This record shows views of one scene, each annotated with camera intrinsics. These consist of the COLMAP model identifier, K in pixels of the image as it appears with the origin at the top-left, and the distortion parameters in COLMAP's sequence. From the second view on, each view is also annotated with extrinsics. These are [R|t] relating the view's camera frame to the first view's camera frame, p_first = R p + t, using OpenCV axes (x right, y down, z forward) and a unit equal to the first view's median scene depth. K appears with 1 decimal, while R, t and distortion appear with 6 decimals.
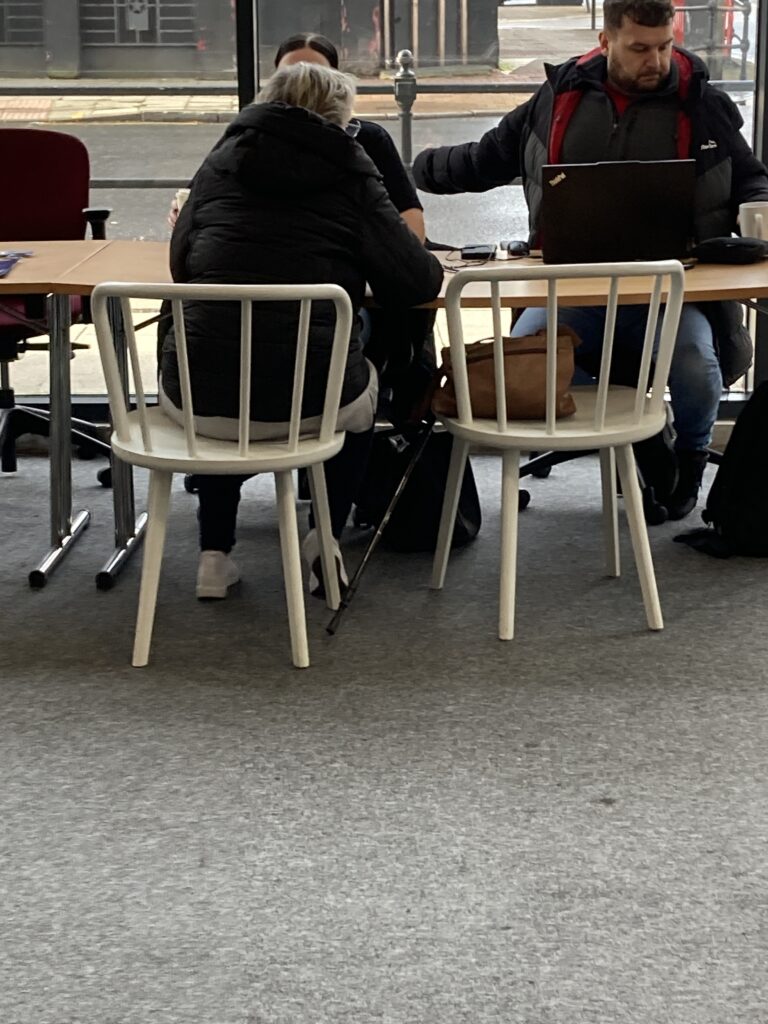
lens RADIAL K [[2274.5, 0, 384.0], [0, 2274.5, 512.0], [0, 0, 1]] dist [0.038052, 0.047950]
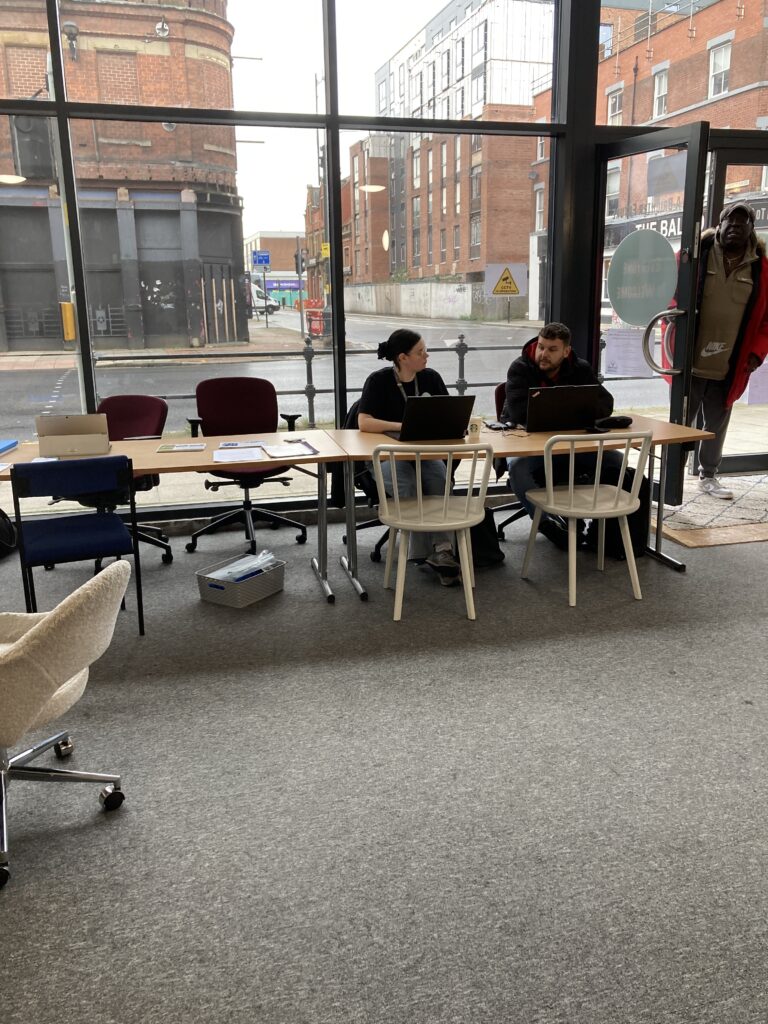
lens RADIAL K [[827.7, 0, 384.0], [0, 827.7, 512.0], [0, 0, 1]] dist [0.035784, 0.003245]
pose [[0.965156, -0.077232, 0.250017, -0.304028], [0.074181, 0.997010, 0.021620, -0.065178], [-0.250939, -0.002320, 0.968000, 0.279211]]
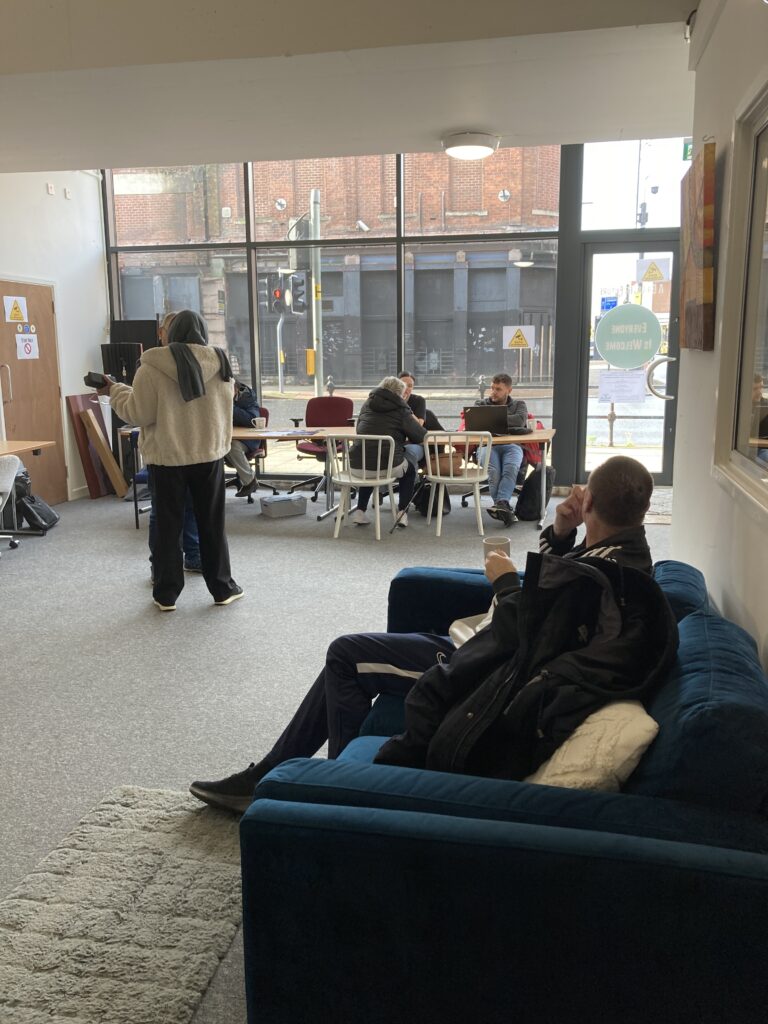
lens RADIAL K [[827.7, 0, 384.0], [0, 827.7, 512.0], [0, 0, 1]] dist [0.035784, 0.003245]
pose [[0.981444, 0.030712, -0.189273, 0.204752], [-0.037977, 0.998670, -0.034876, 0.063461], [0.187950, 0.041417, 0.981305, -0.285213]]
